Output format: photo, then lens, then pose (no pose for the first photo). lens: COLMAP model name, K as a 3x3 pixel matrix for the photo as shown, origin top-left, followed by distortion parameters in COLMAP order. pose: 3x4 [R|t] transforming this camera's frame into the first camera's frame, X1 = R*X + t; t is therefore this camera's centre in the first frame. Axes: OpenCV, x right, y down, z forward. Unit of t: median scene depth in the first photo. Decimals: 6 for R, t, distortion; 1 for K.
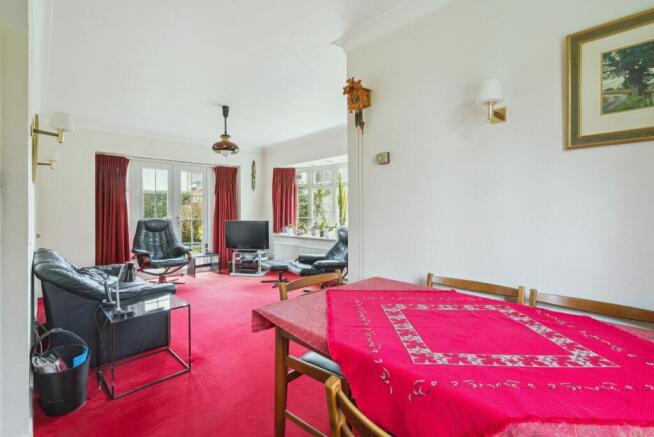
lens RADIAL K [[312.7, 0, 325.2], [0, 312.7, 208.2], [0, 0, 1]] dist [-0.000911, 0.000159]
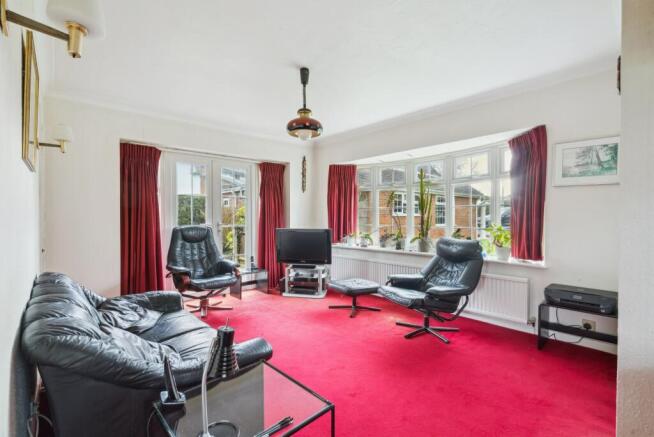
lens RADIAL K [[308.2, 0, 327.0], [0, 308.2, 218.5], [0, 0, 1]] dist [-0.002834, -0.000283]
pose [[0.999830, 0.004026, -0.018006, -0.186669], [-0.003770, 0.999892, 0.014209, 0.001975], [0.018061, -0.014139, 0.999737, 0.220416]]
